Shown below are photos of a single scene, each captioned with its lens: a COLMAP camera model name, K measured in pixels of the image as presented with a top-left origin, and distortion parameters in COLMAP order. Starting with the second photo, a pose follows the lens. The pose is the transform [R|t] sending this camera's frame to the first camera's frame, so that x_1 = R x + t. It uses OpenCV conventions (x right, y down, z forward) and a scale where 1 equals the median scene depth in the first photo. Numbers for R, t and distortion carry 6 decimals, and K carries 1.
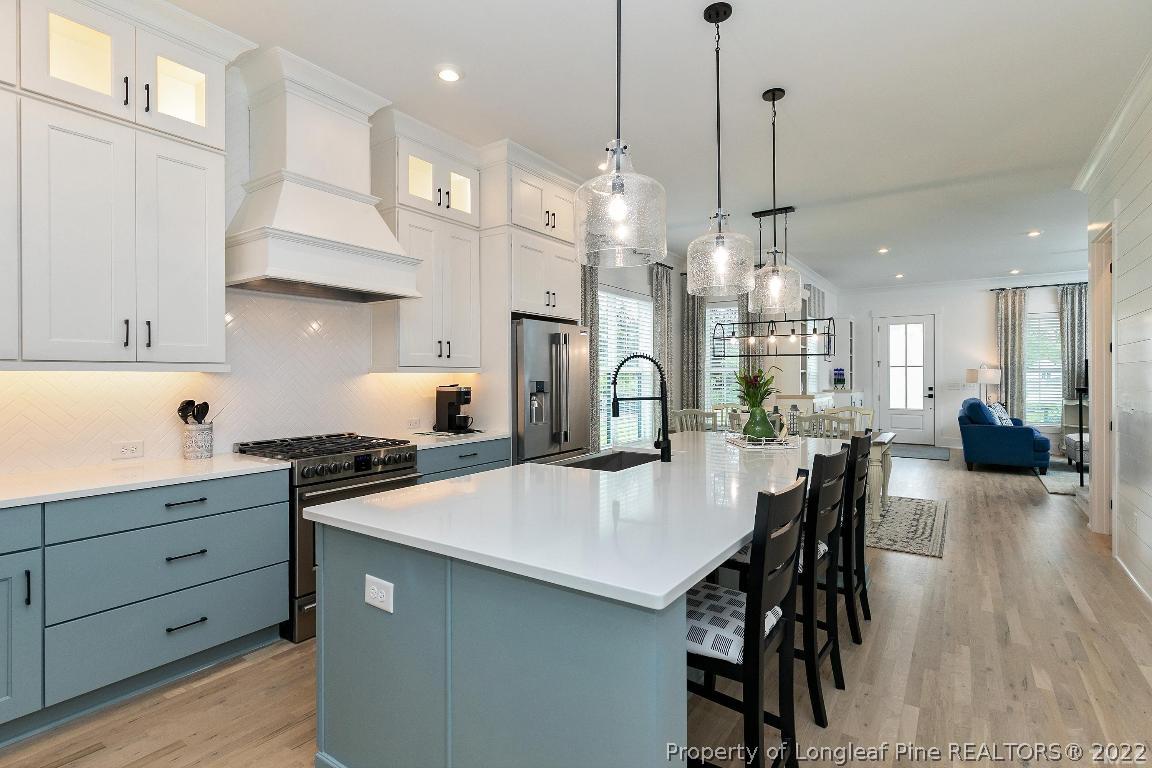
lens RADIAL K [[570.1, 0, 572.5], [0, 570.1, 373.4], [0, 0, 1]] dist [0.001469, -0.000384]
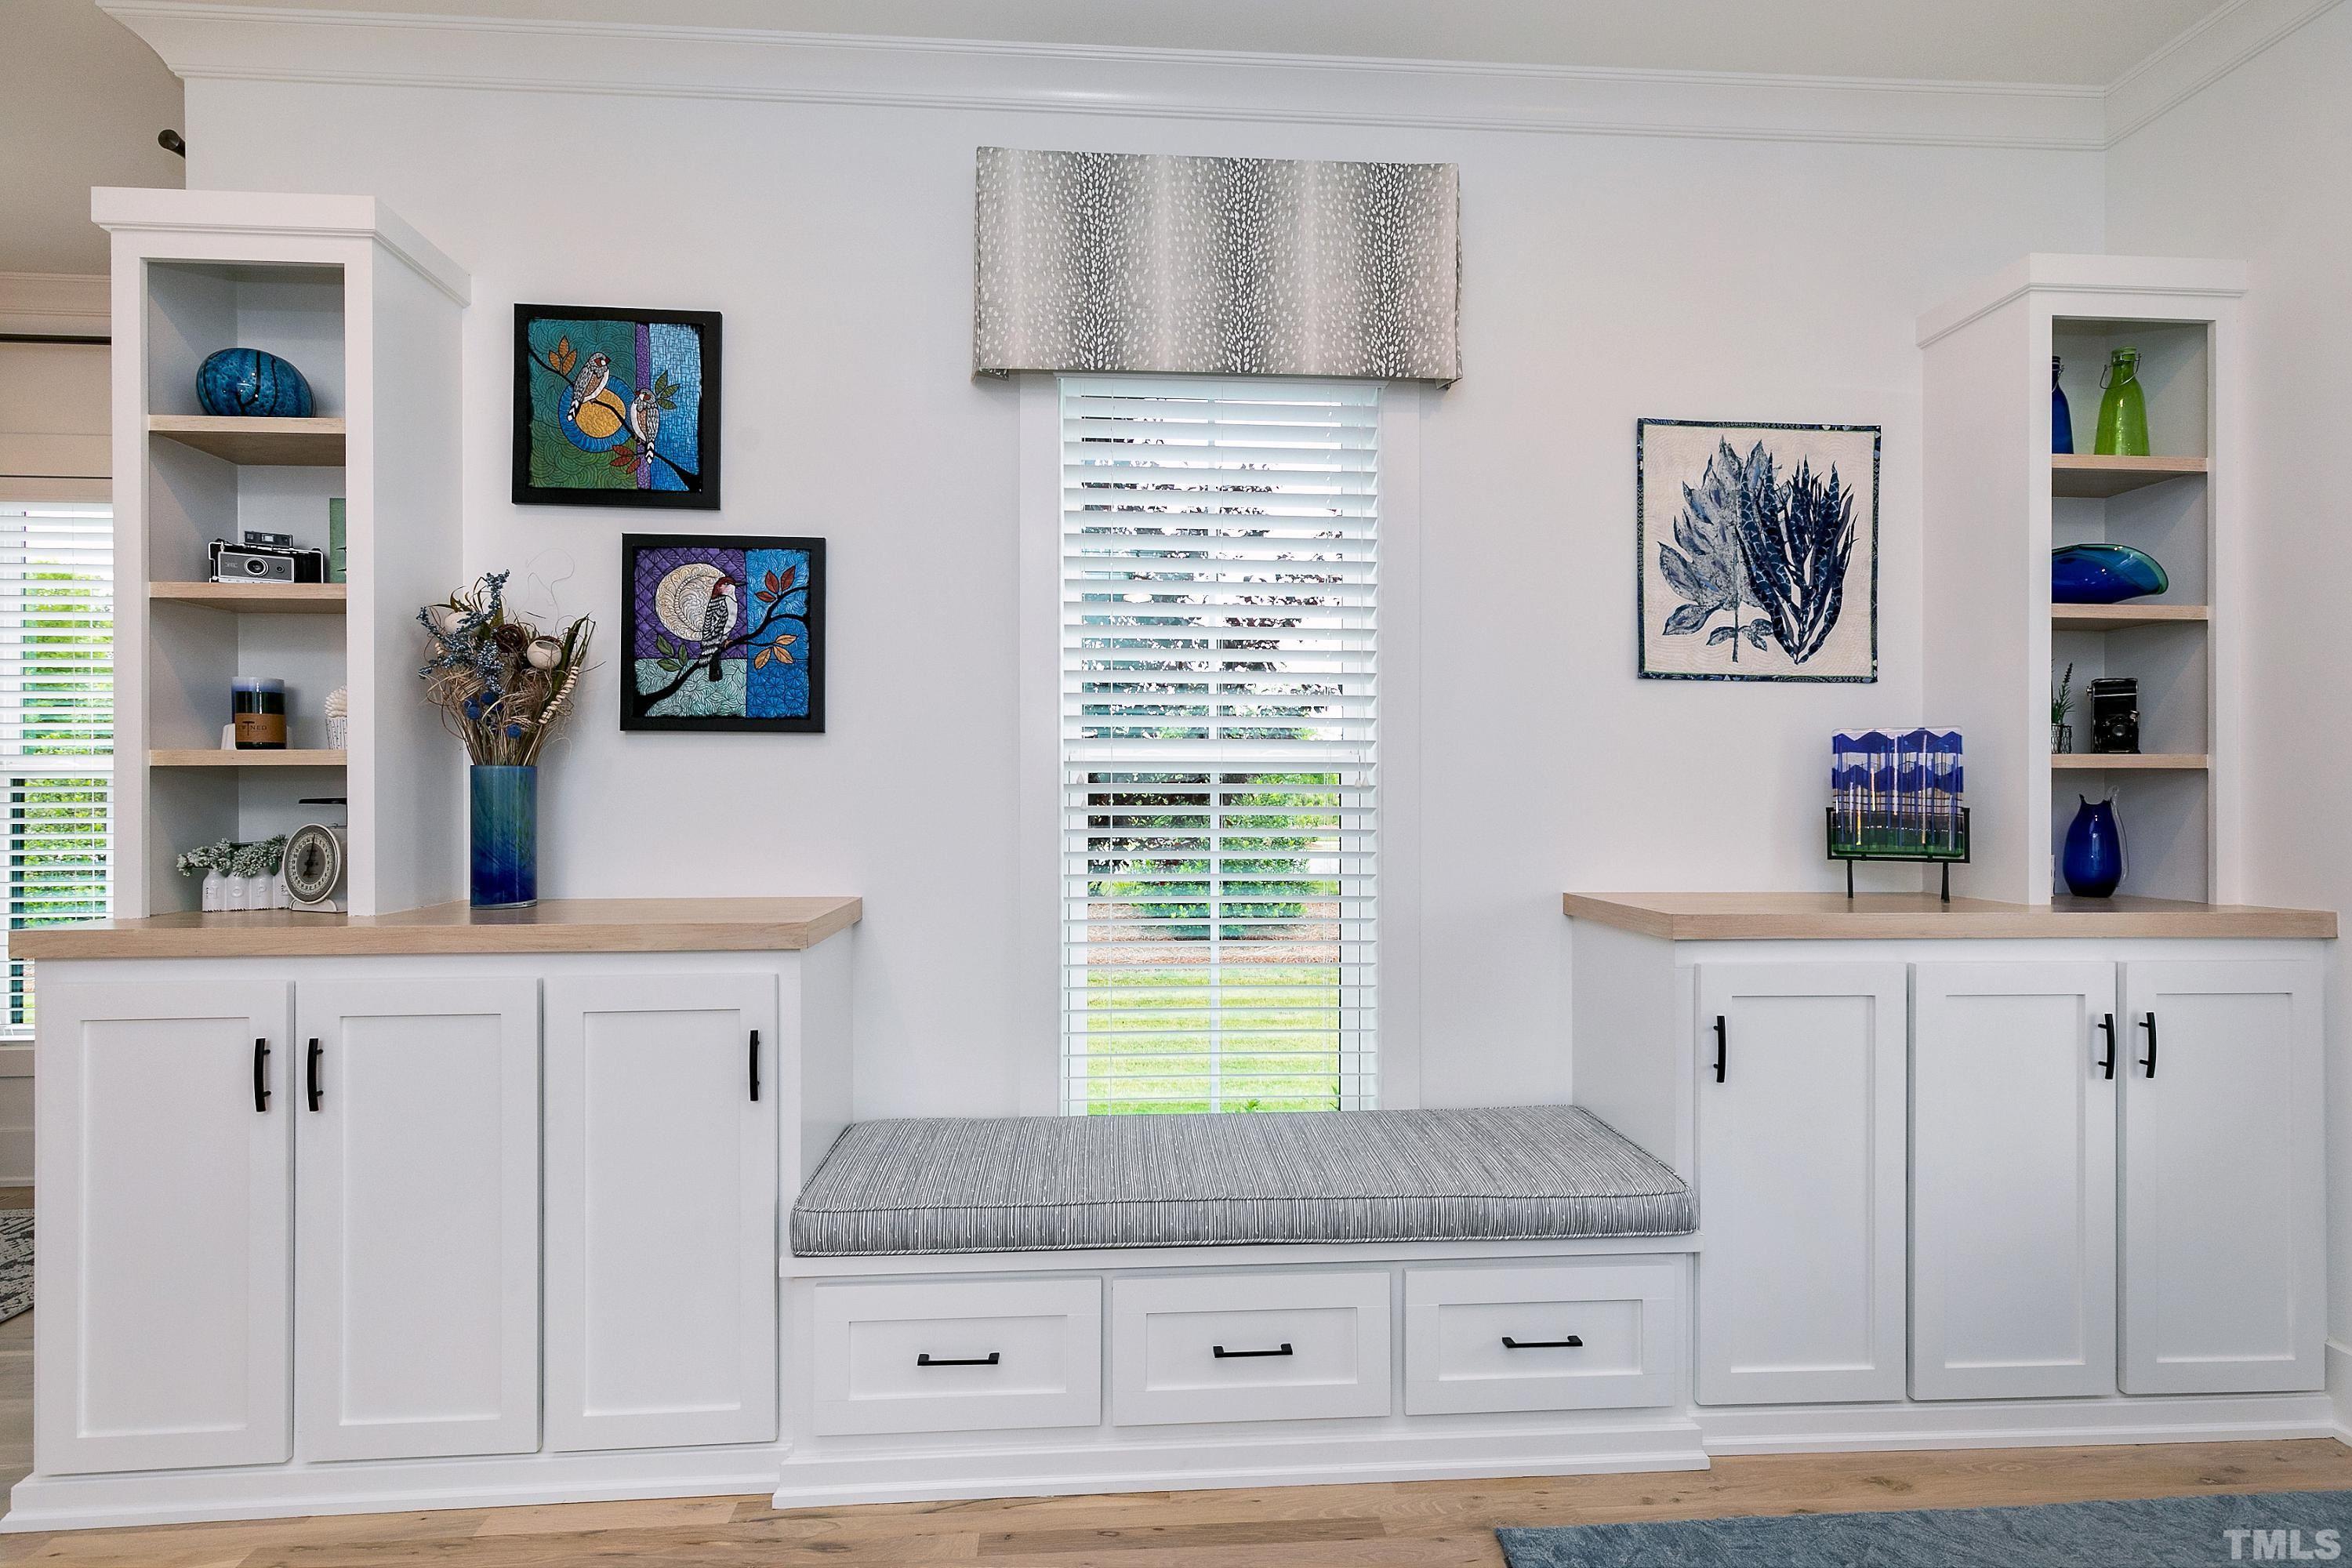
lens RADIAL K [[1072.6, 0, 1163.3], [0, 1072.6, 790.9], [0, 0, 1]] dist [0.006219, 0.000628]
pose [[0.615328, -0.001789, -0.788269, 0.637301], [0.002382, 0.999997, -0.000410, 0.004266], [0.788268, -0.001626, 0.615330, 0.844828]]
